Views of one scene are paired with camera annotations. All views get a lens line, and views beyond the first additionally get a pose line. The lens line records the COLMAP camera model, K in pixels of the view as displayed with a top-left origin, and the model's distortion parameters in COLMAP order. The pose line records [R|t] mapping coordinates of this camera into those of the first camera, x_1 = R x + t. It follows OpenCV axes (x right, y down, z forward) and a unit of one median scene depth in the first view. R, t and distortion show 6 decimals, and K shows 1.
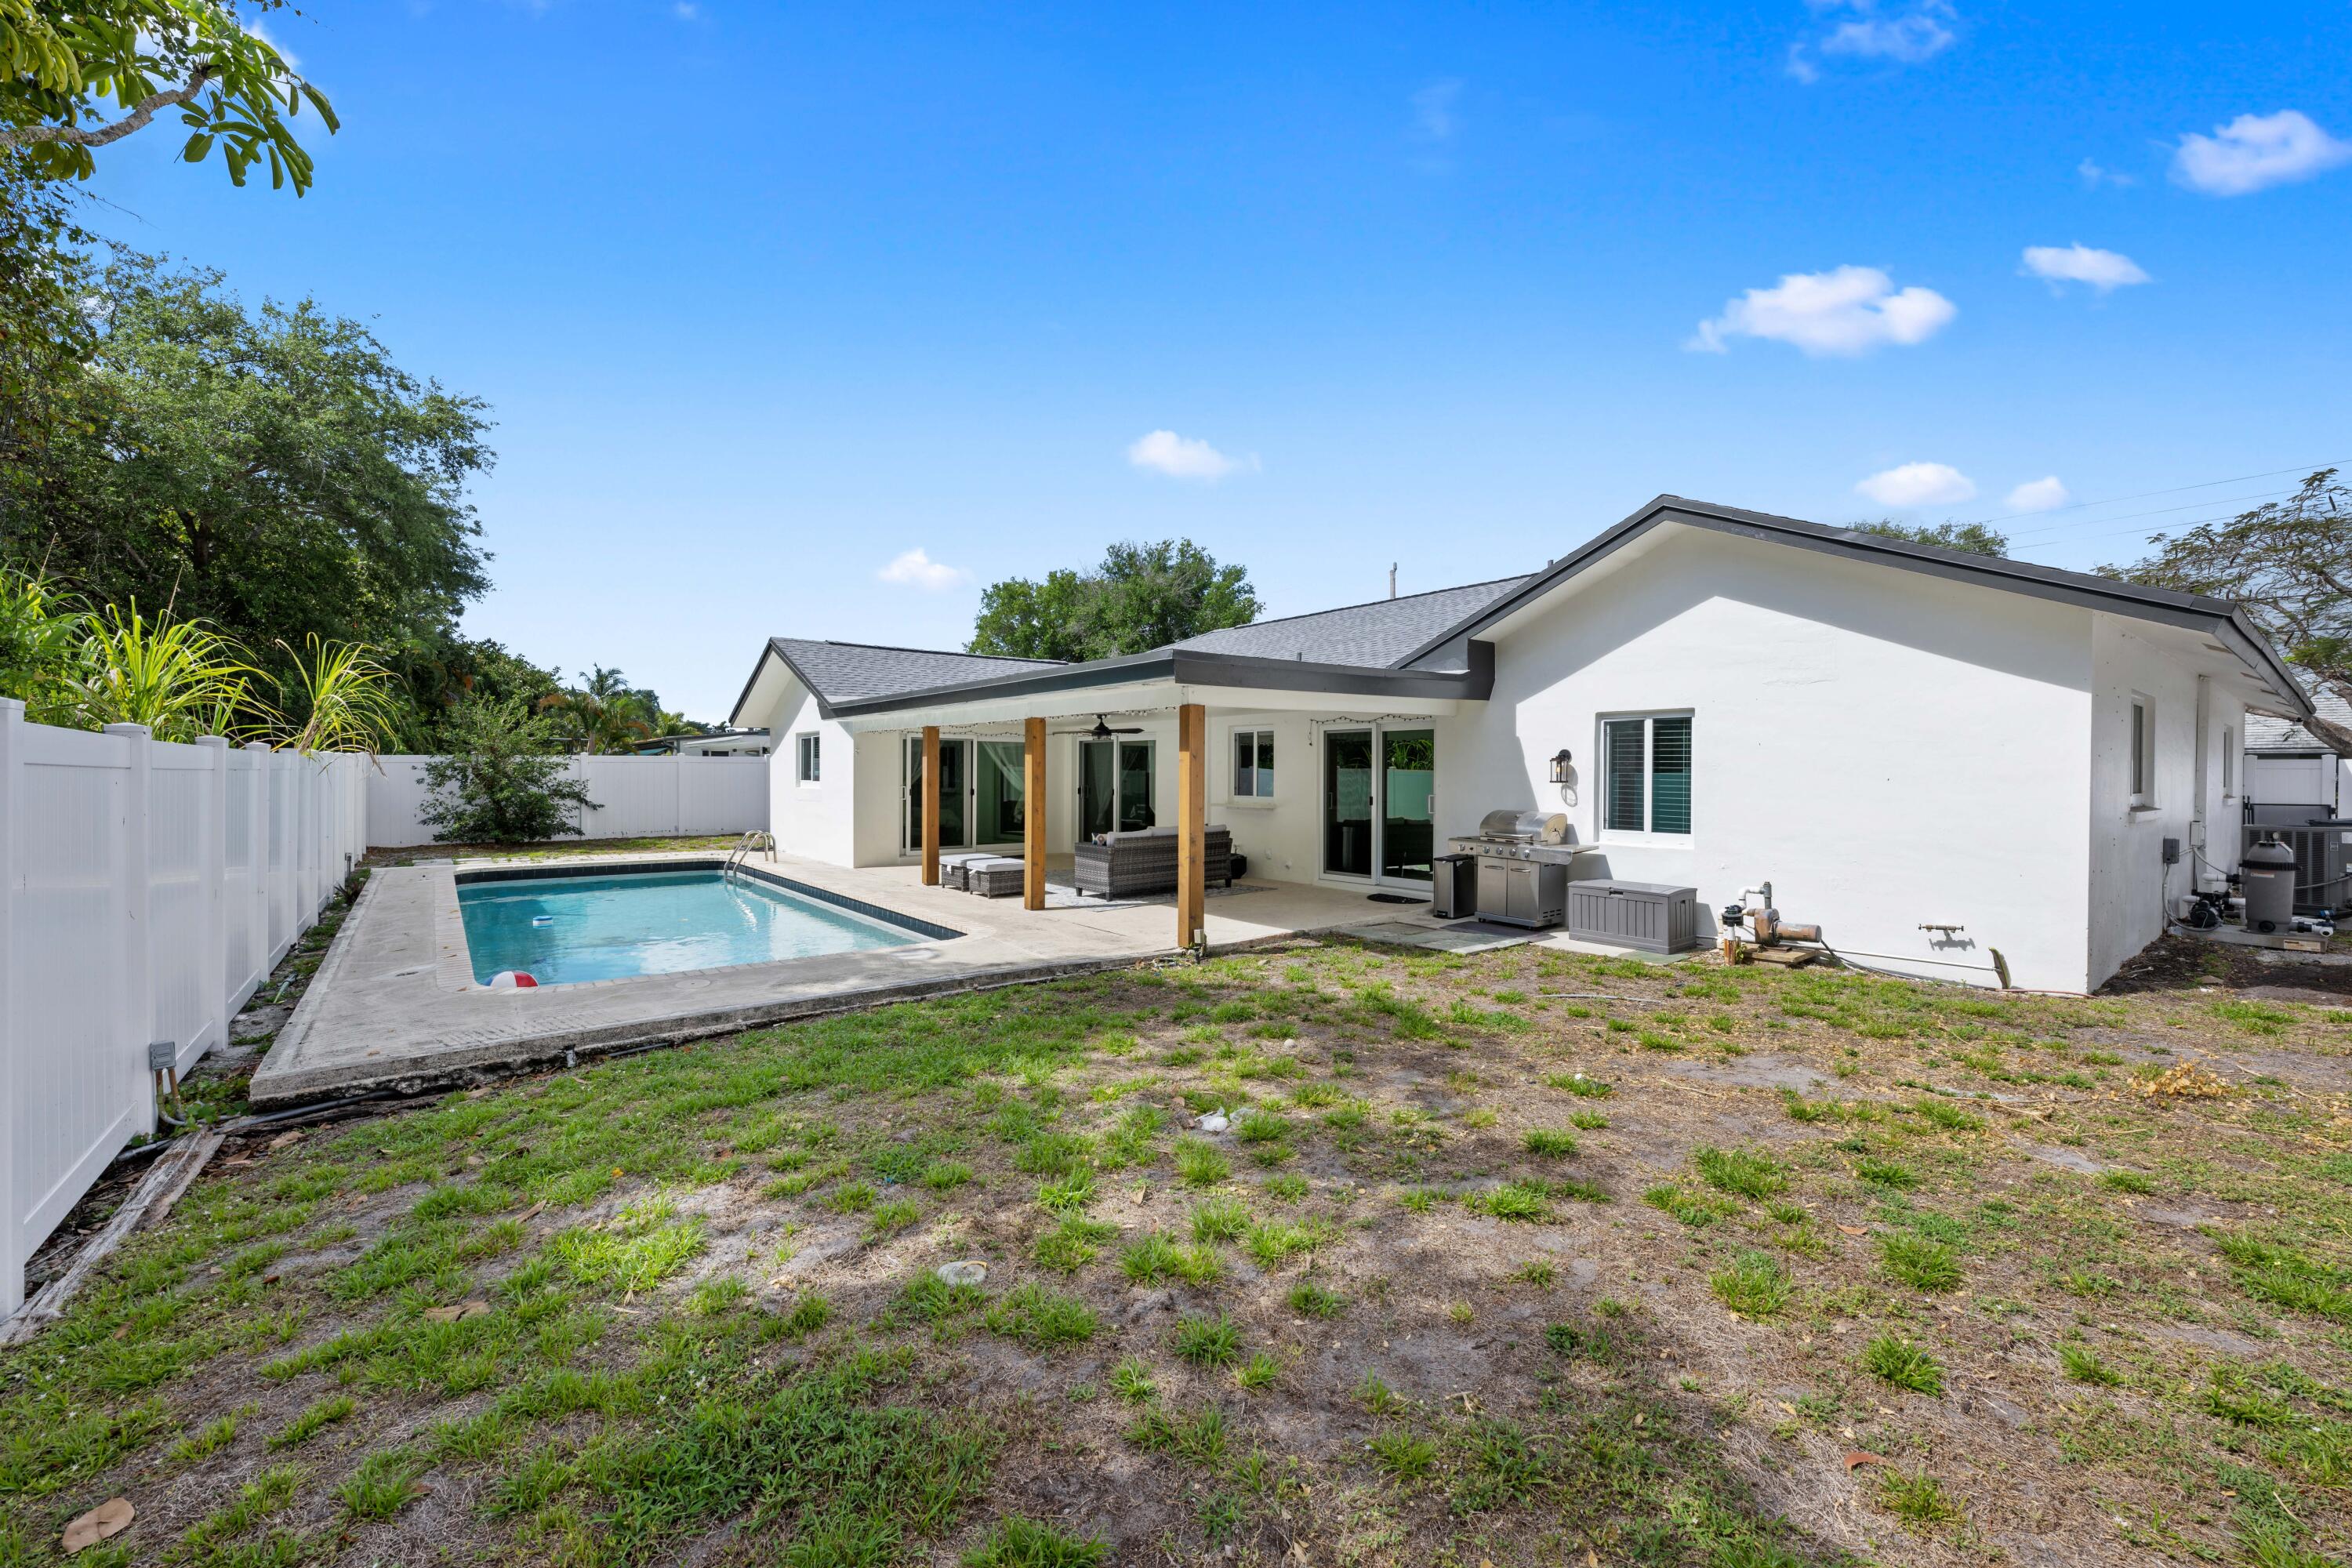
lens RADIAL K [[955.3, 0, 1194.3], [0, 955.3, 773.3], [0, 0, 1]] dist [-0.000402, 0.000509]
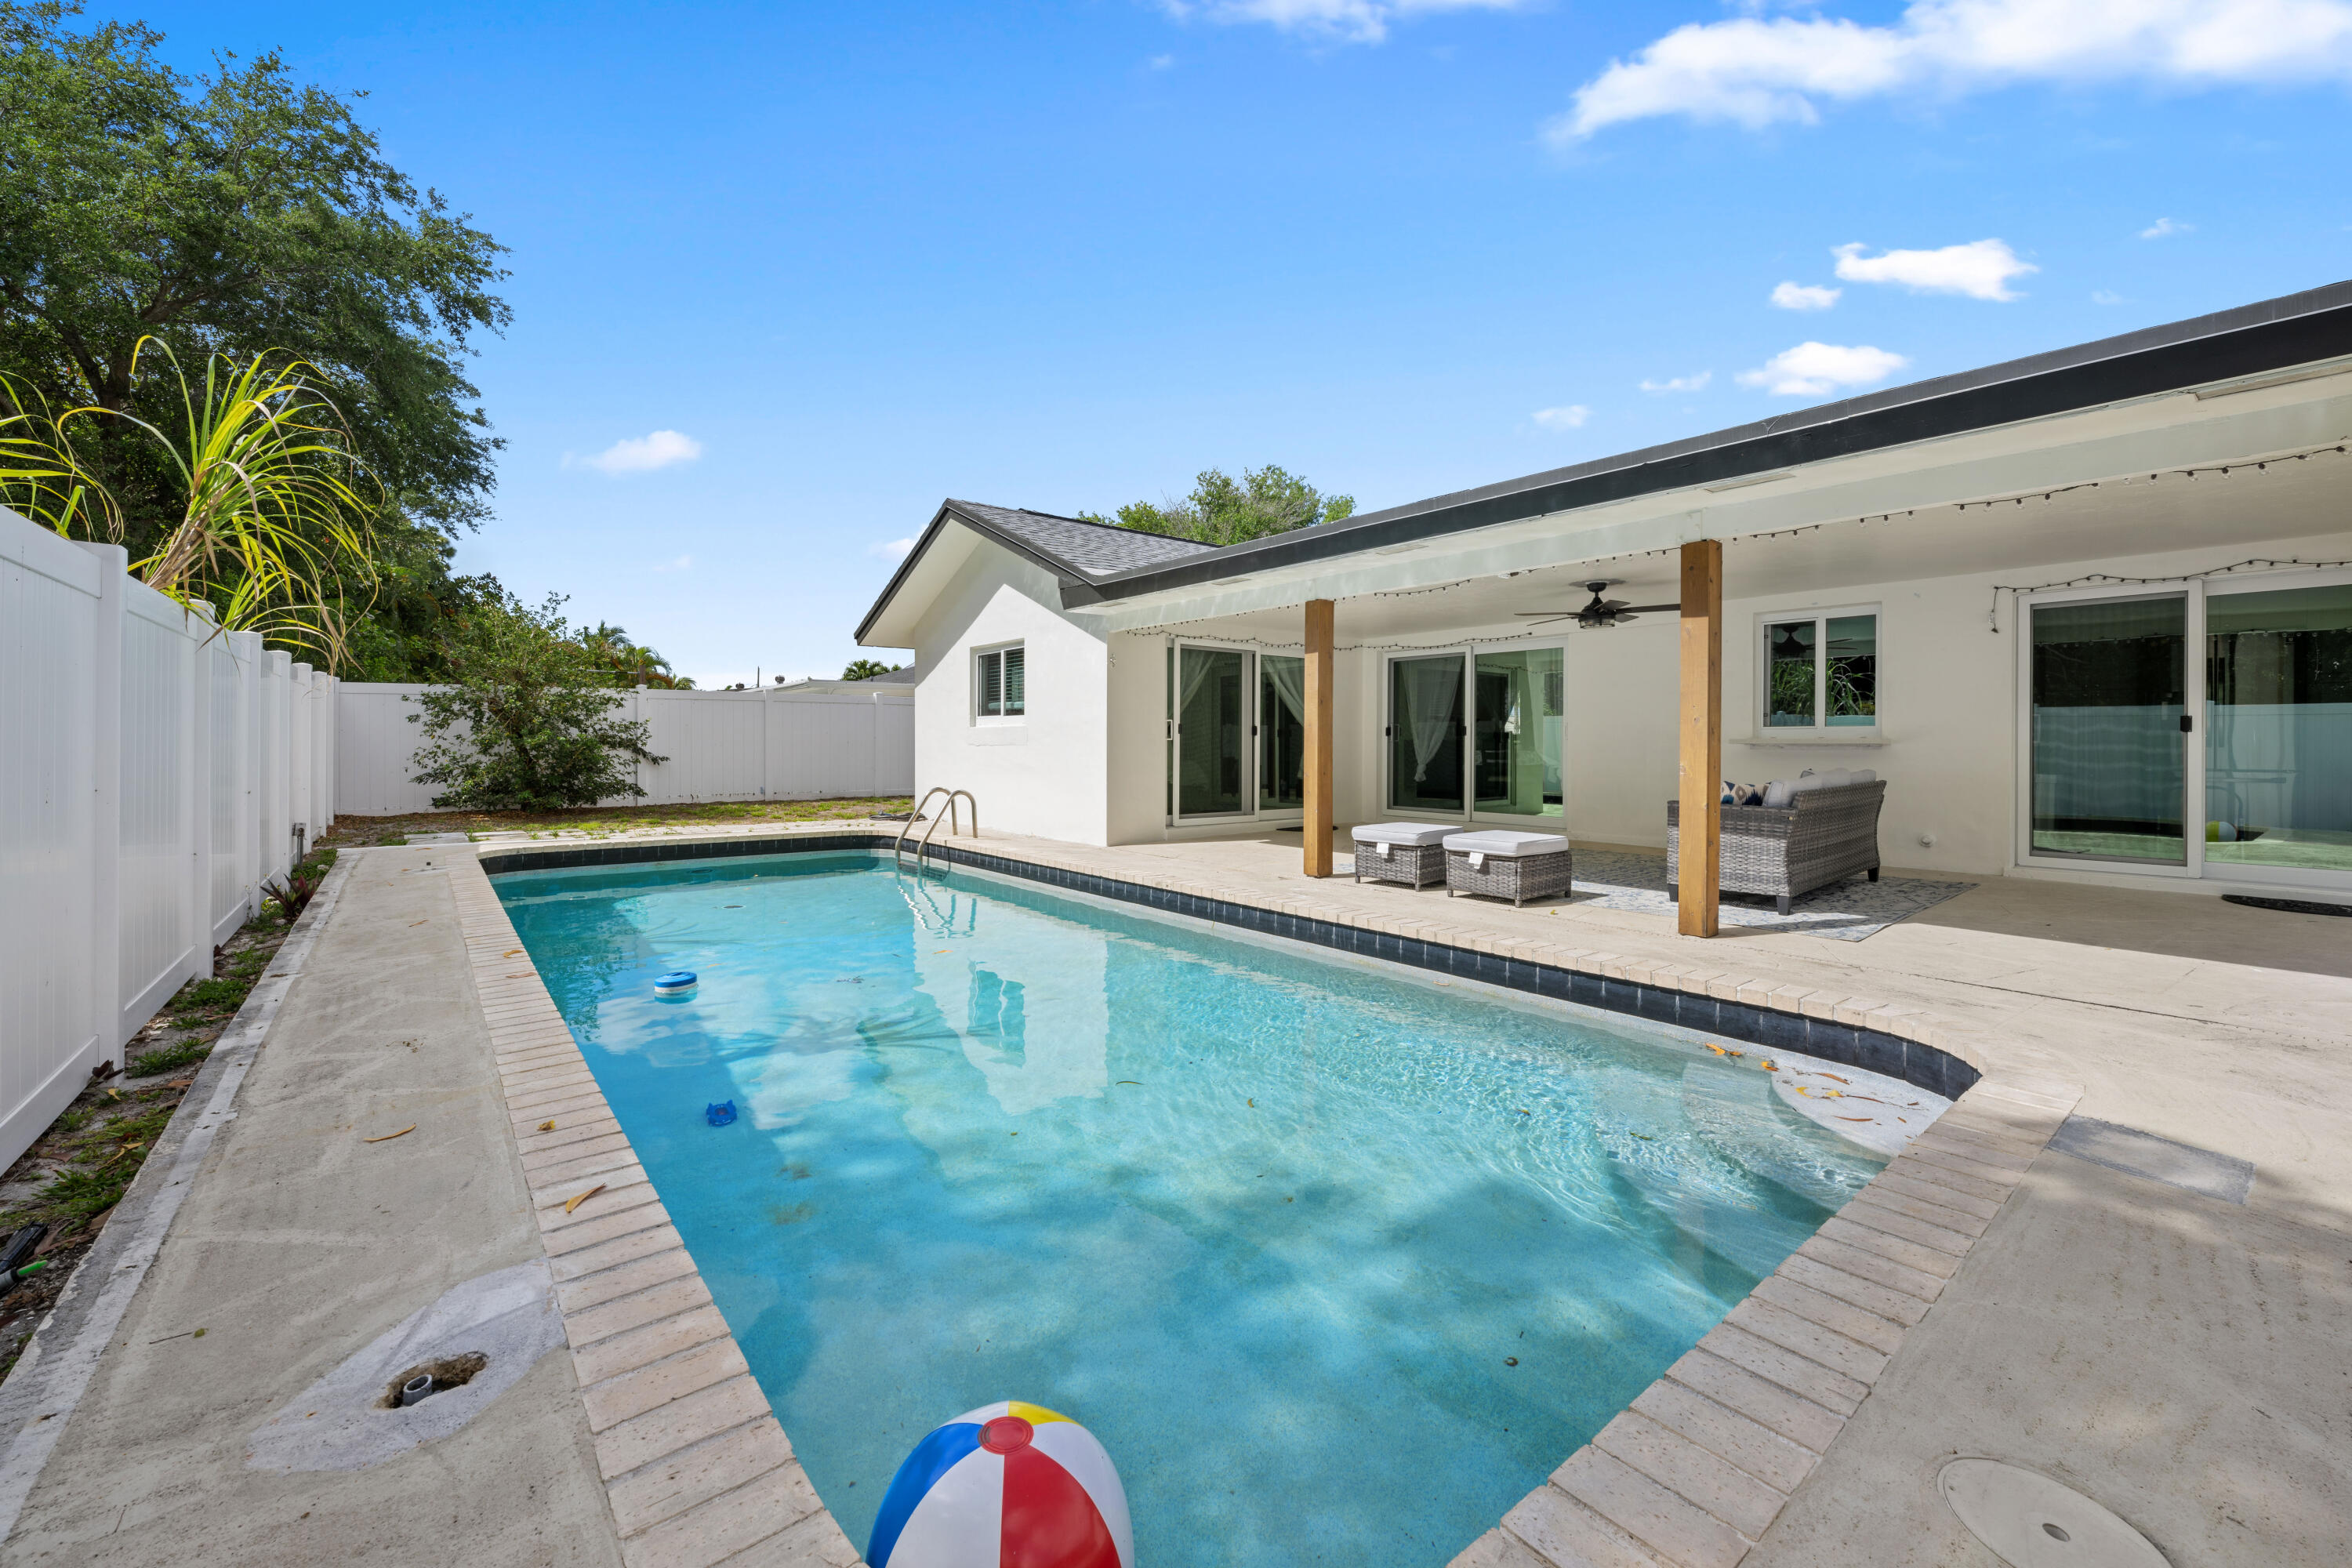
lens RADIAL K [[955.3, 0, 1187.7], [0, 955.3, 736.7], [0, 0, 1]] dist [-0.000402, 0.000509]
pose [[0.999964, -0.000834, 0.008472, -0.287116], [0.000919, 0.999950, -0.009968, 0.030726], [-0.008464, 0.009976, 0.999914, 0.341068]]
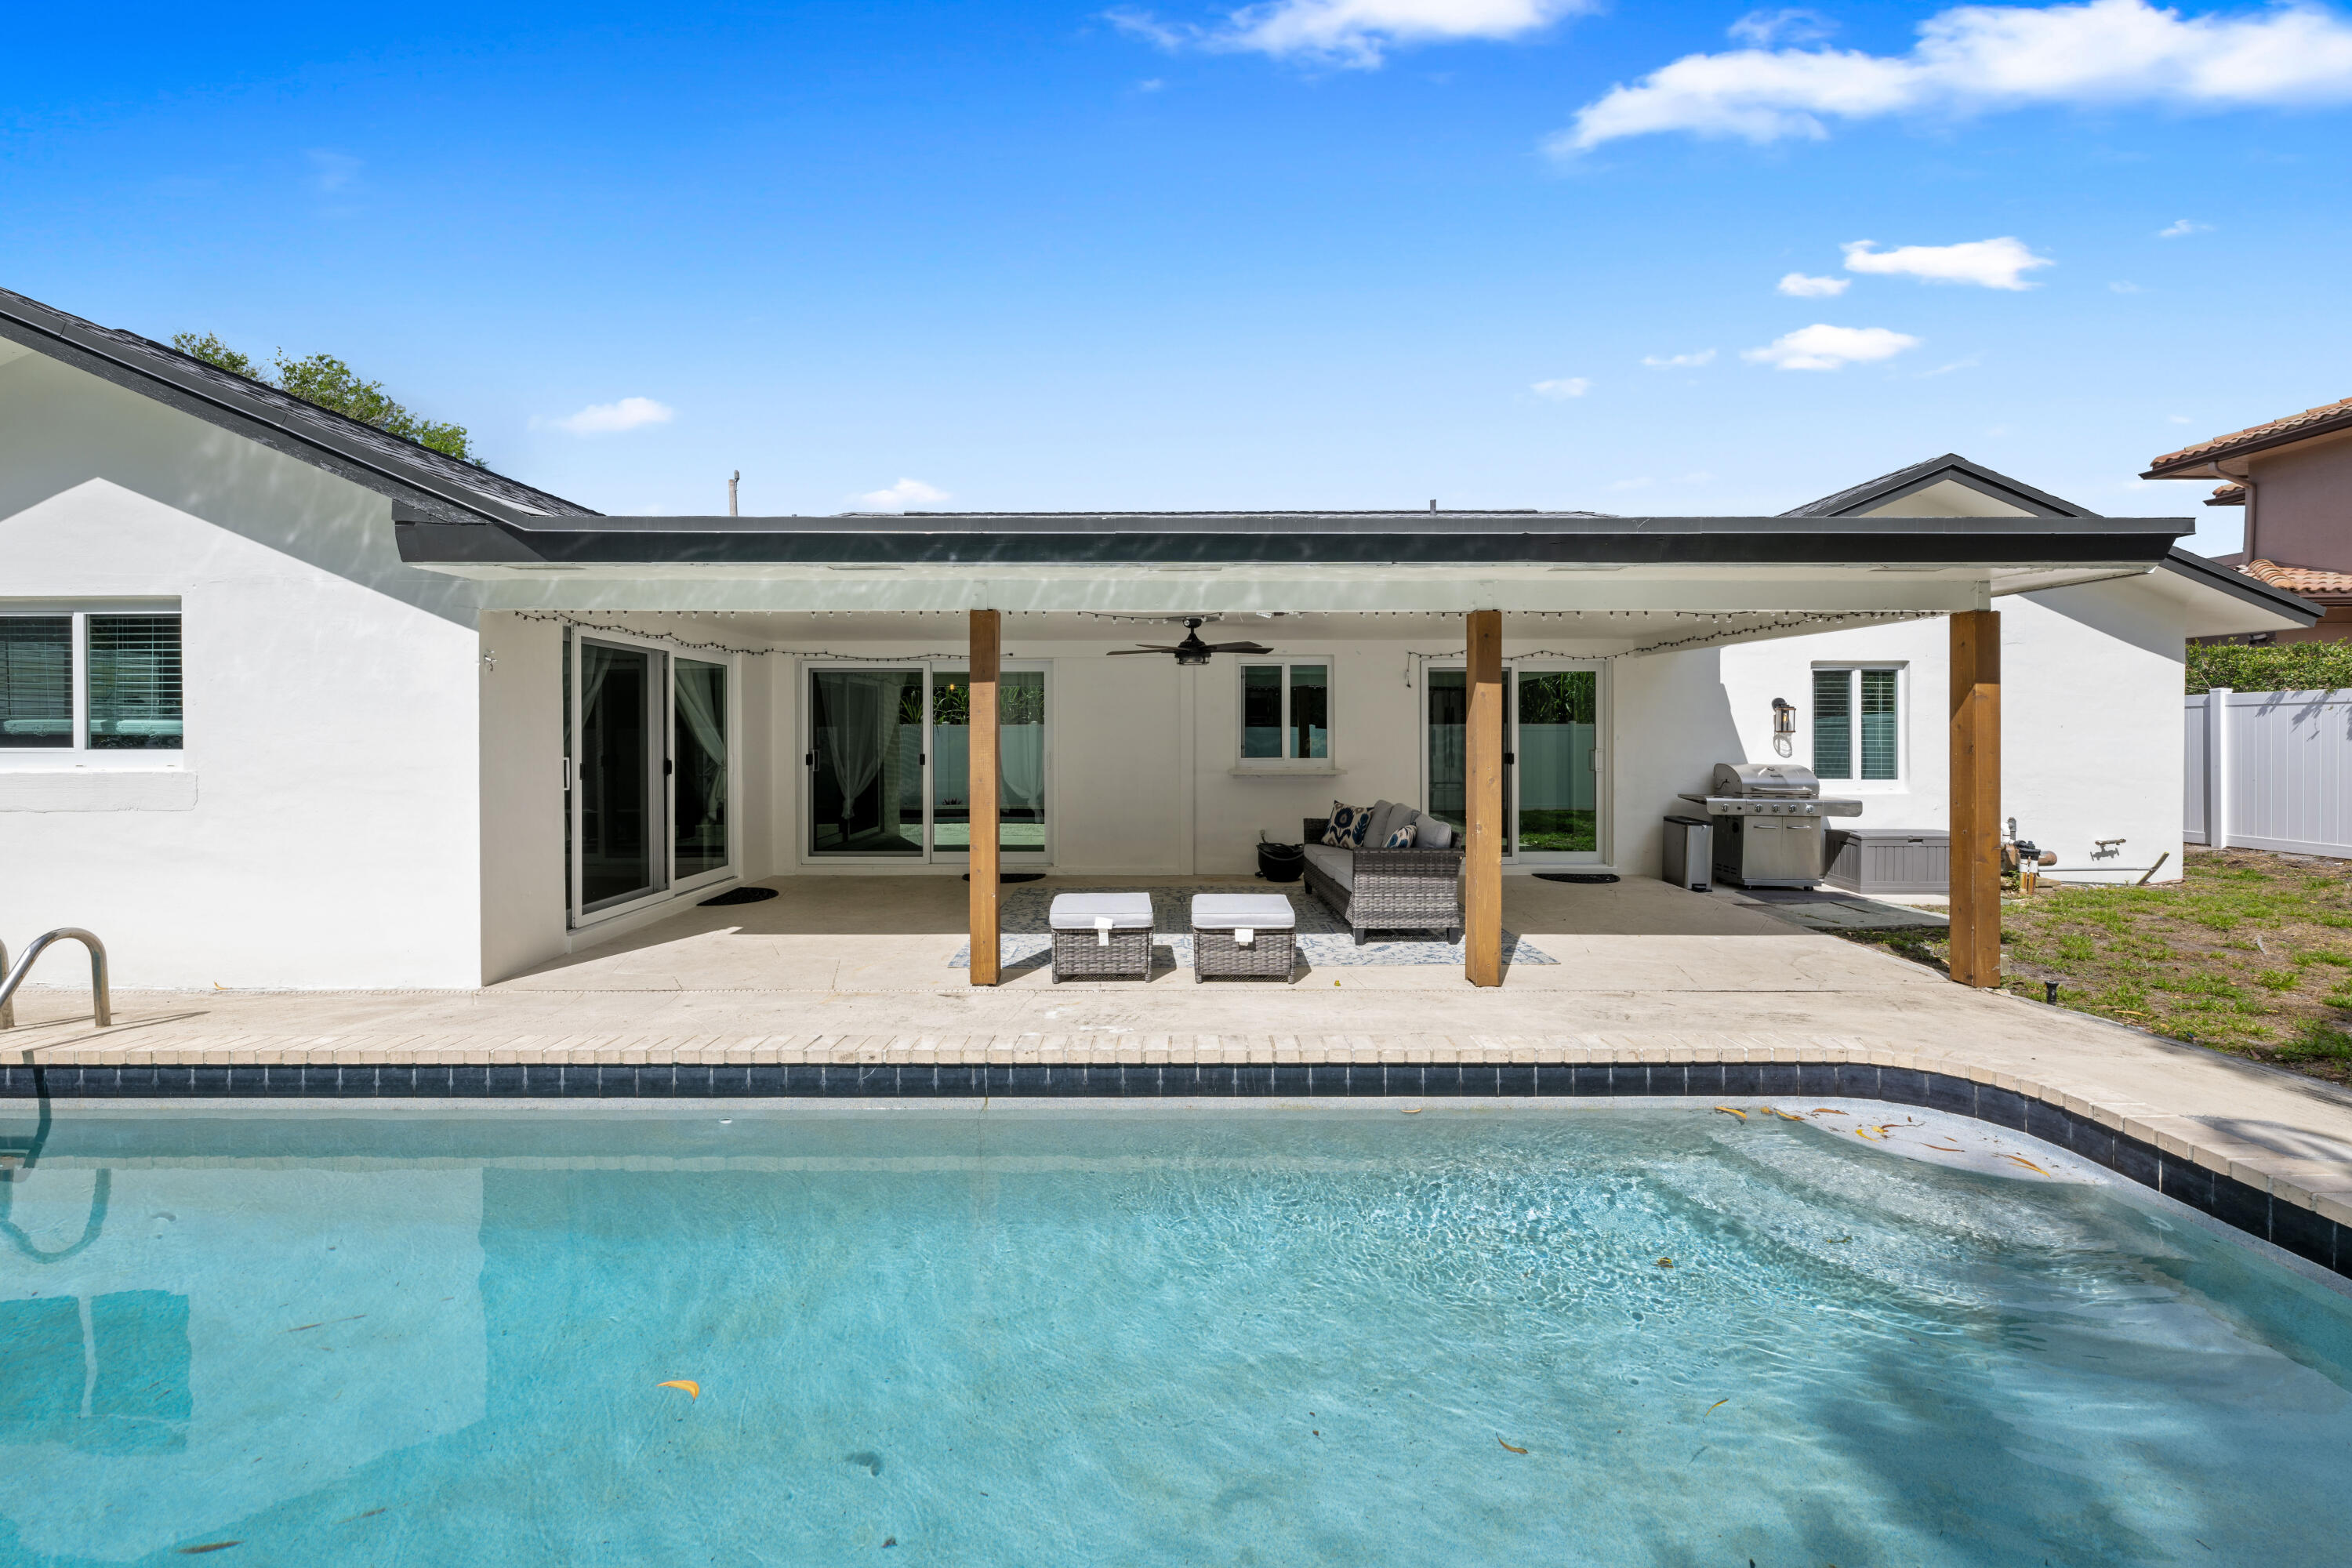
lens RADIAL K [[955.3, 0, 1165.7], [0, 955.3, 710.5], [0, 0, 1]] dist [-0.000402, 0.000509]
pose [[0.622857, 0.016814, 0.782155, -0.447495], [0.005967, 0.999638, -0.026241, 0.005889], [-0.782313, 0.021011, 0.622531, 0.536708]]
